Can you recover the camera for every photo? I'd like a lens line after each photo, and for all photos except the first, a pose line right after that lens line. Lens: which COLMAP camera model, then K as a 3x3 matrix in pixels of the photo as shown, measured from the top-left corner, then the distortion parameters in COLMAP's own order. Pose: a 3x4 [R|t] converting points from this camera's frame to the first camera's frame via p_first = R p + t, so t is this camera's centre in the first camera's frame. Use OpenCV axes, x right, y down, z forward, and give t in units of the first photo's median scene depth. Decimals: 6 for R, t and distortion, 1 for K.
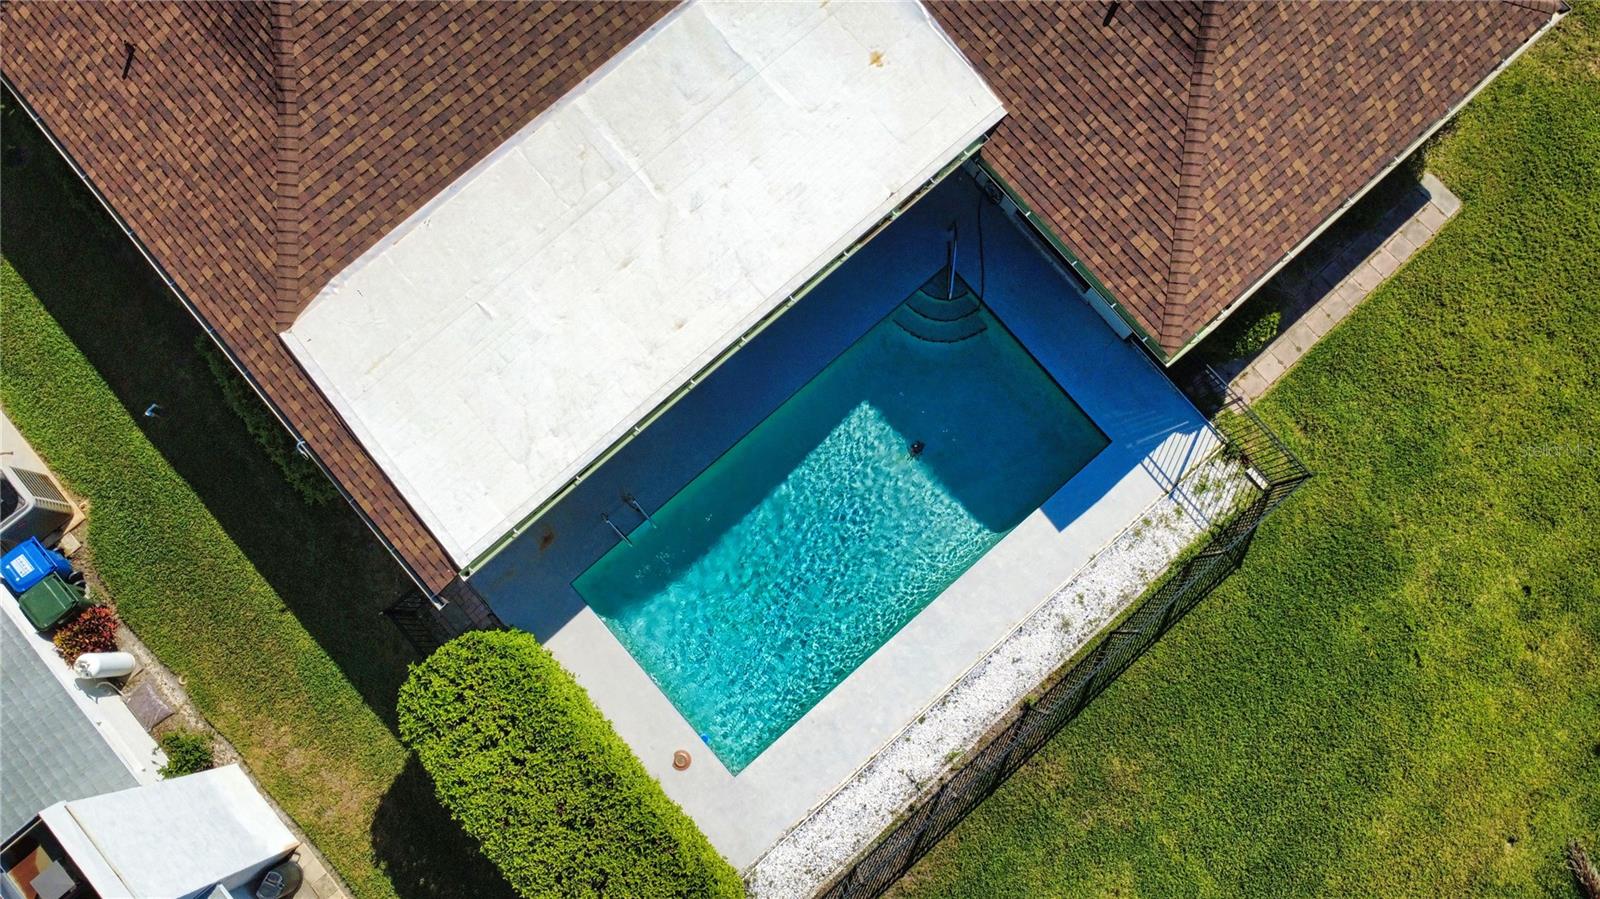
lens RADIAL K [[1161.2, 0, 799.8], [0, 1161.2, 454.5], [0, 0, 1]] dist [-0.002993, 0.002827]
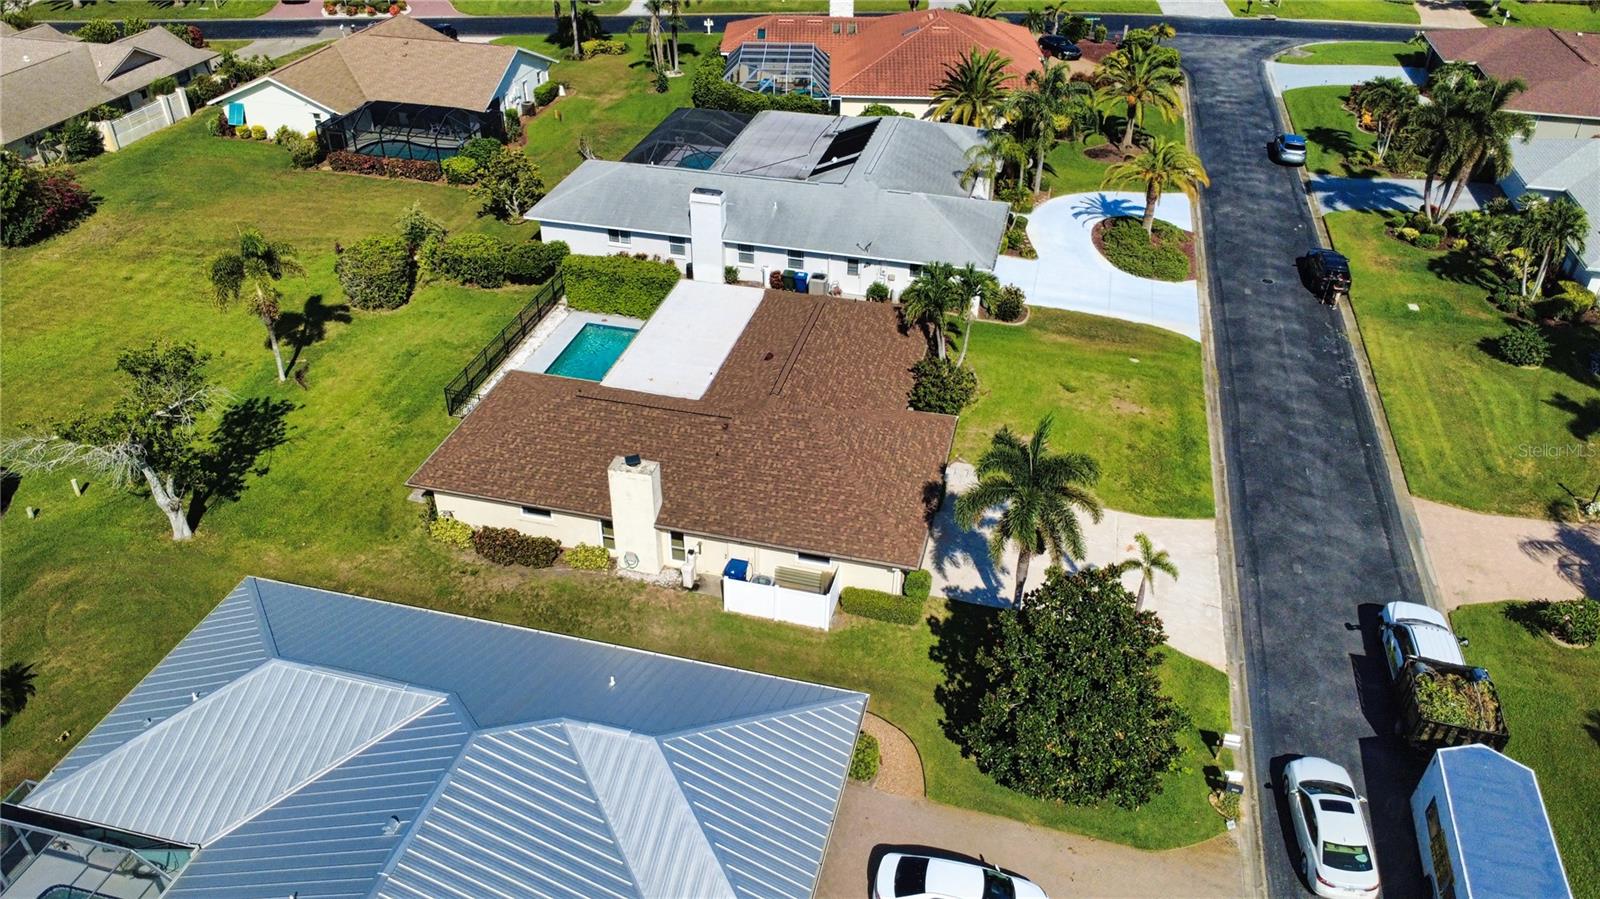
lens RADIAL K [[1161.2, 0, 799.8], [0, 1161.2, 454.5], [0, 0, 1]] dist [-0.002993, 0.002827]
pose [[-0.820194, 0.294976, -0.490175, 1.136249], [-0.569266, -0.335855, 0.750425, -2.570386], [0.056730, 0.894534, 0.443386, -0.045141]]
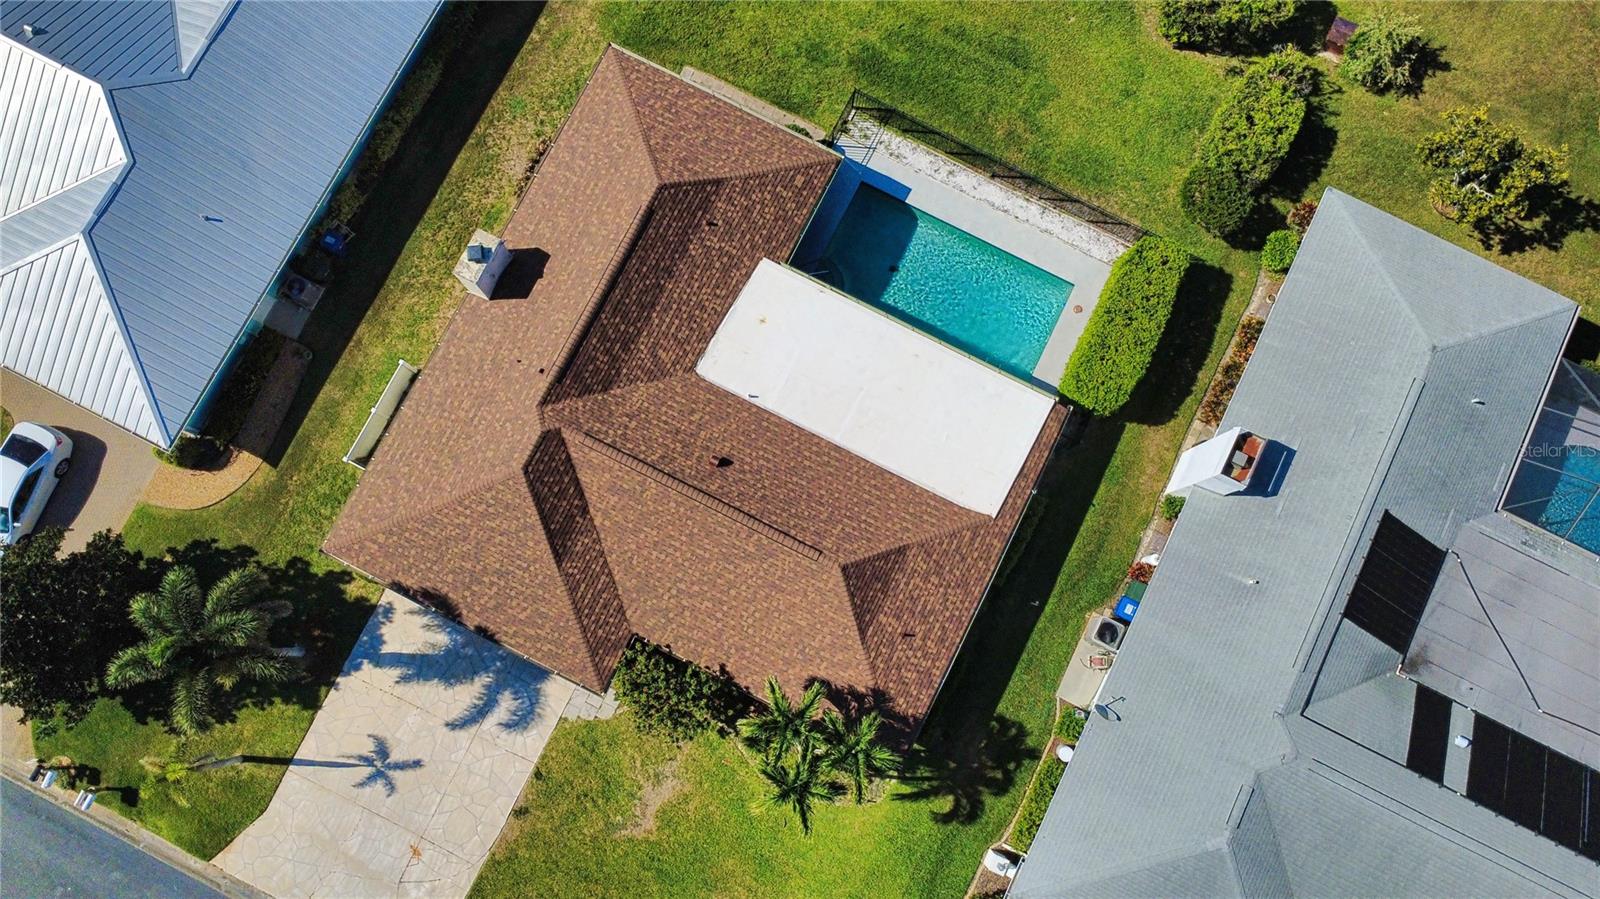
lens RADIAL K [[1161.2, 0, 799.8], [0, 1161.2, 454.5], [0, 0, 1]] dist [-0.002993, 0.002827]
pose [[-0.378064, -0.918514, 0.115760, -0.413080], [0.909754, -0.345438, 0.230262, -0.819644], [-0.171511, 0.192367, 0.966219, -0.978631]]
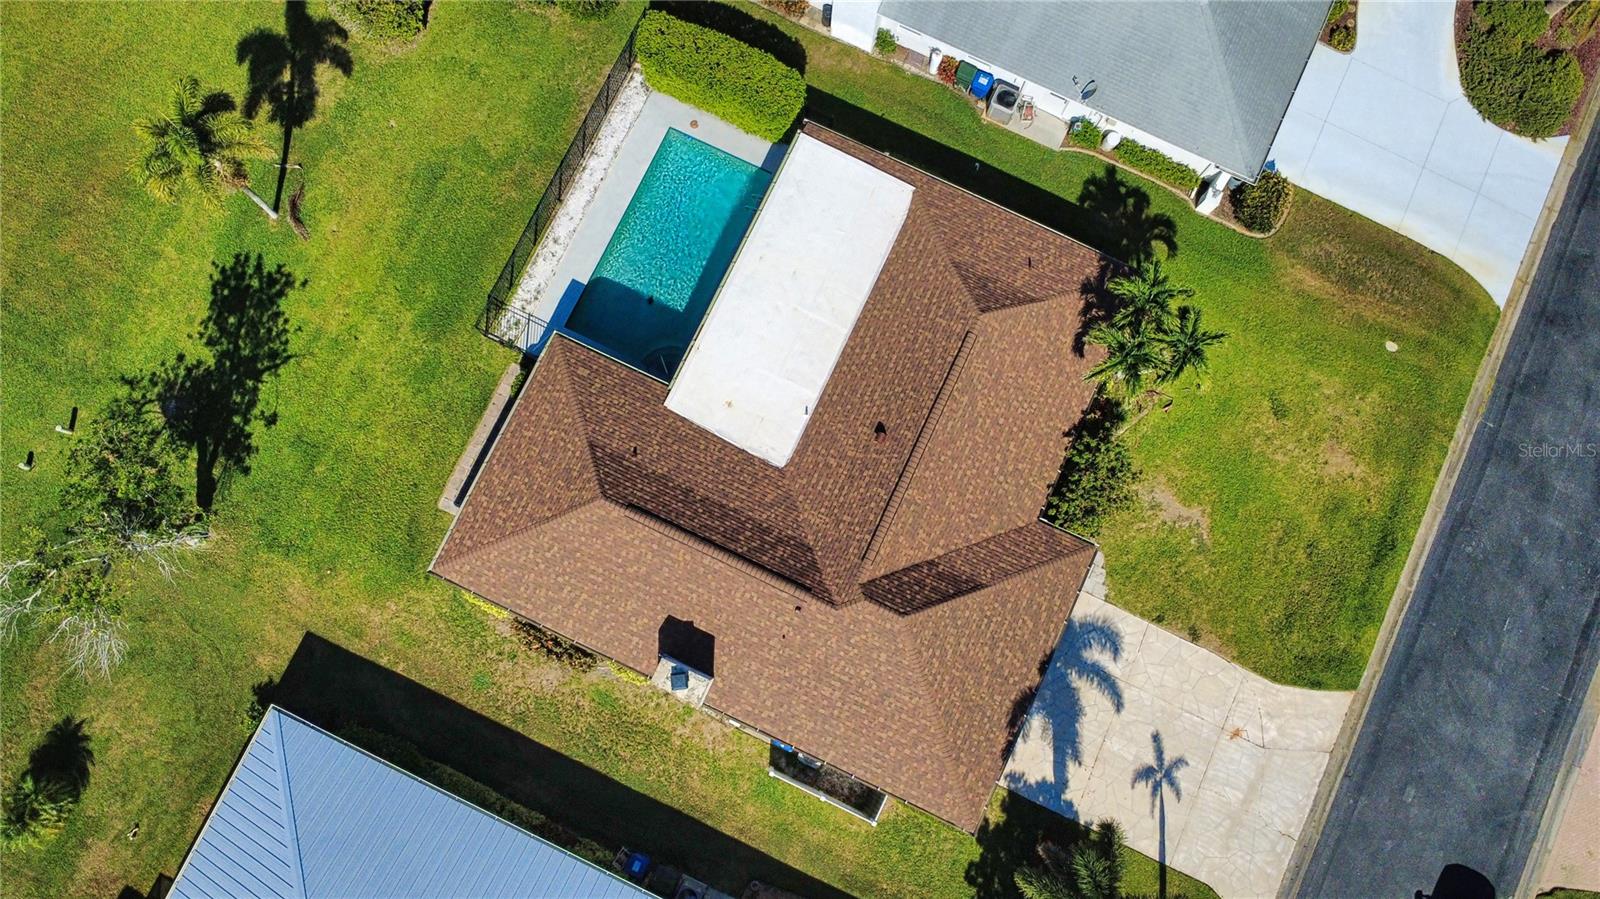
lens RADIAL K [[1161.2, 0, 799.8], [0, 1161.2, 454.5], [0, 0, 1]] dist [-0.002993, 0.002827]
pose [[-0.915878, 0.388552, -0.100968, 0.192222], [-0.400787, -0.870446, 0.285821, -1.046067], [0.023169, 0.302244, 0.952949, -0.979316]]
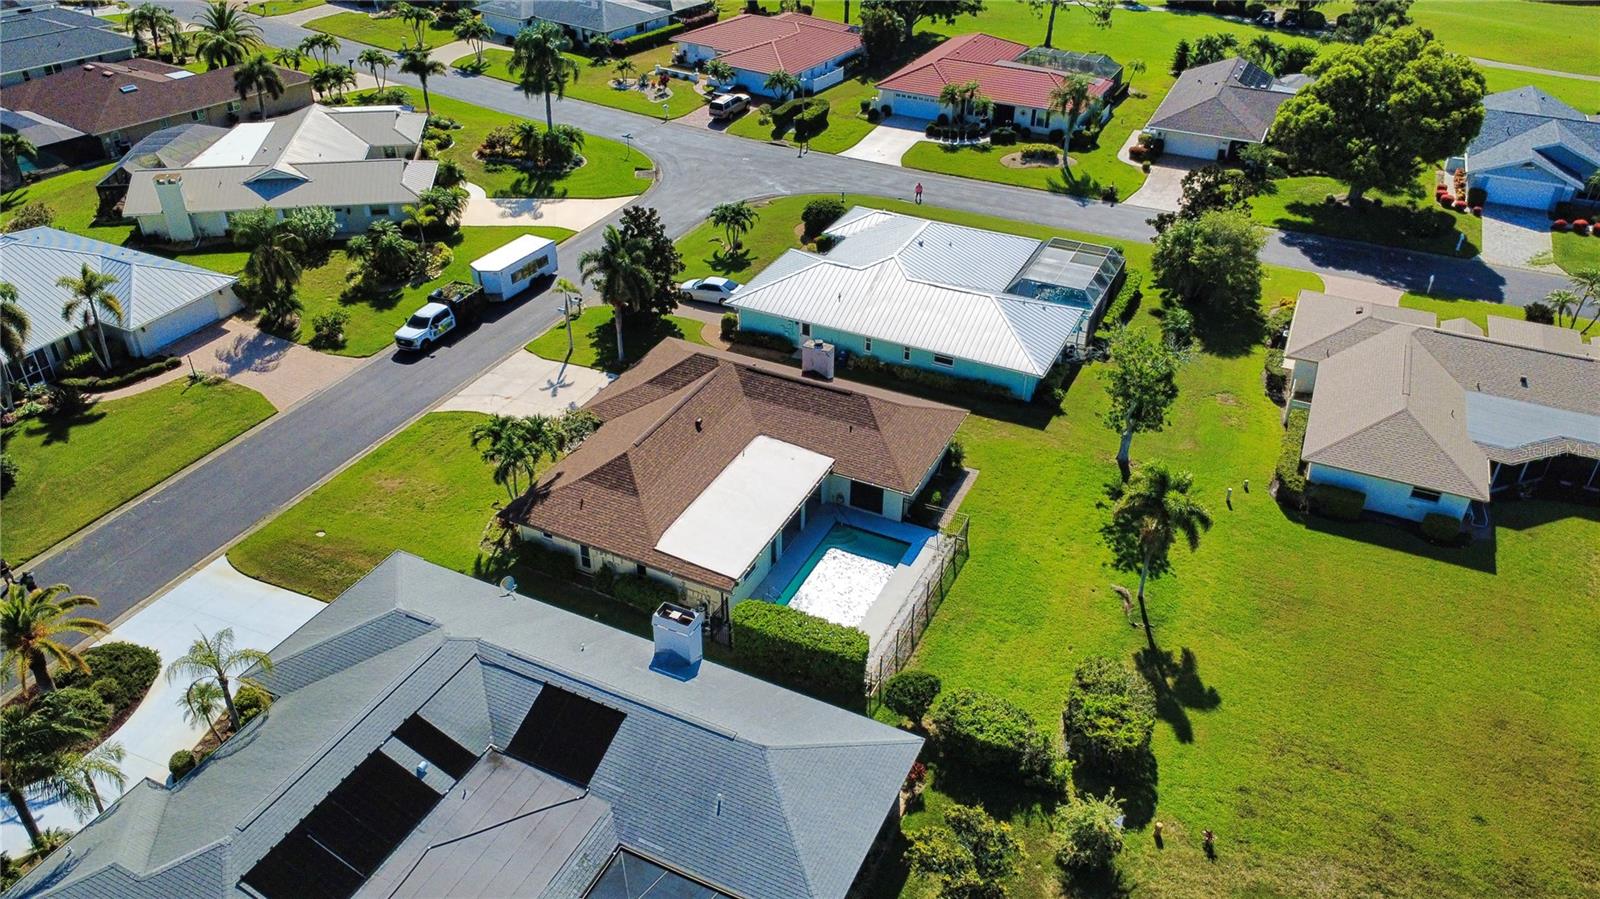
lens RADIAL K [[1167.1, 0, 800.5], [0, 1167.1, 446.6], [0, 0, 1]] dist [0.002682, -0.004047]
pose [[0.919515, -0.224070, 0.322932, -0.952402], [0.389779, 0.625687, -0.675713, 1.841910], [-0.050647, 0.747200, 0.662666, -1.208573]]
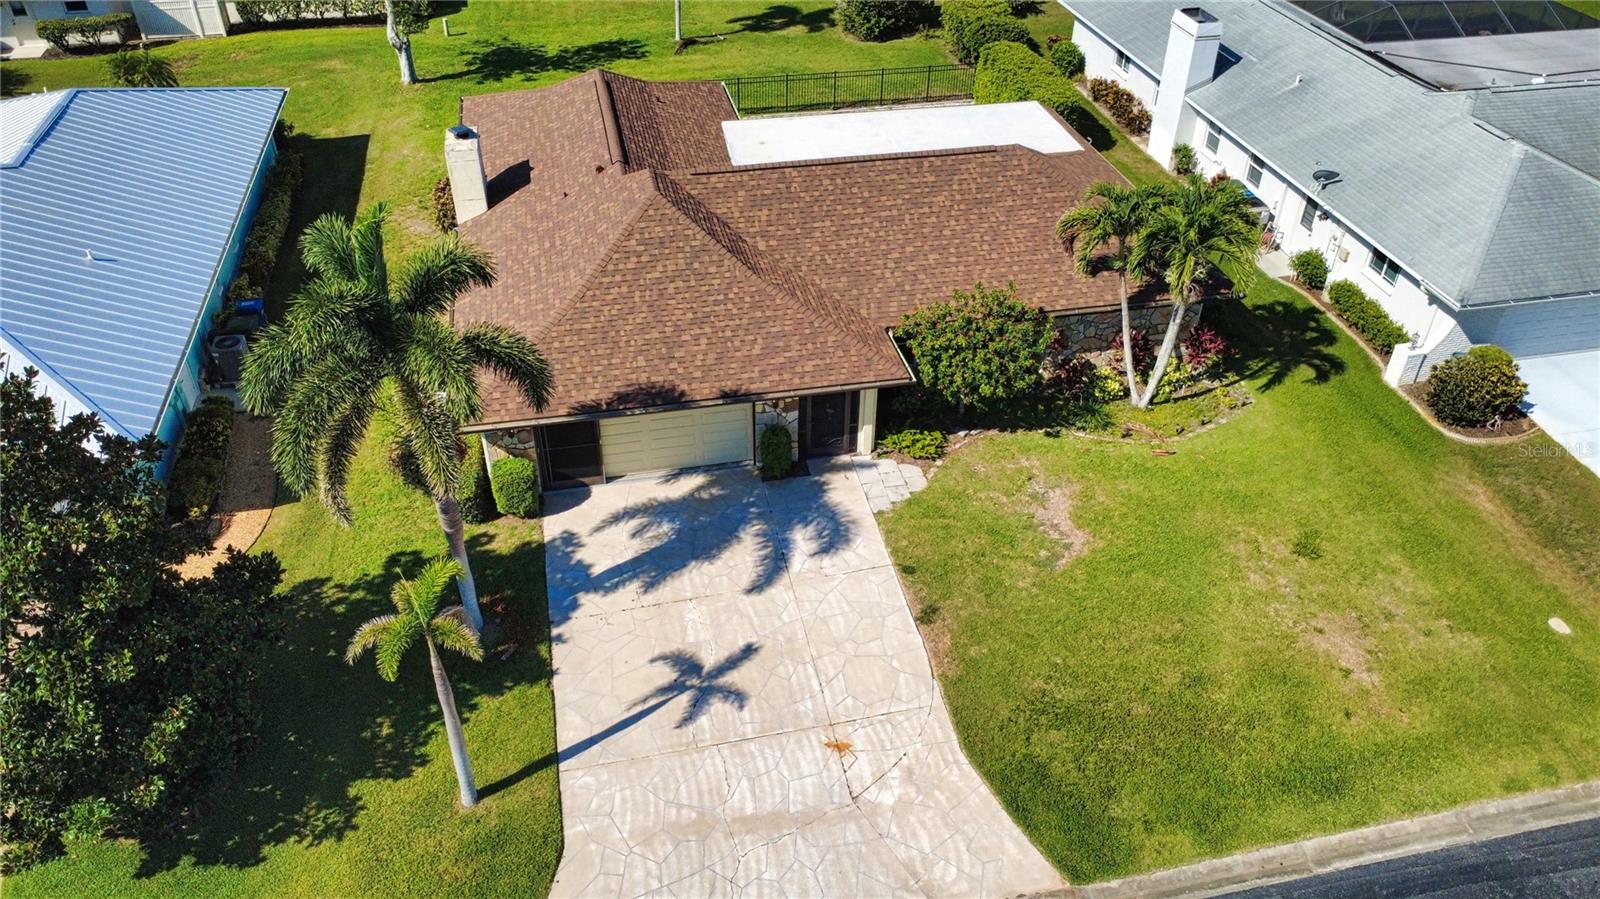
lens RADIAL K [[1153.5, 0, 803.2], [0, 1153.5, 455.3], [0, 0, 1]] dist [-0.002378, -0.000439]
pose [[-0.874629, -0.320382, 0.363839, -0.852334], [0.473884, -0.406688, 0.781050, -1.991285], [-0.102265, 0.855546, 0.507526, 0.426756]]
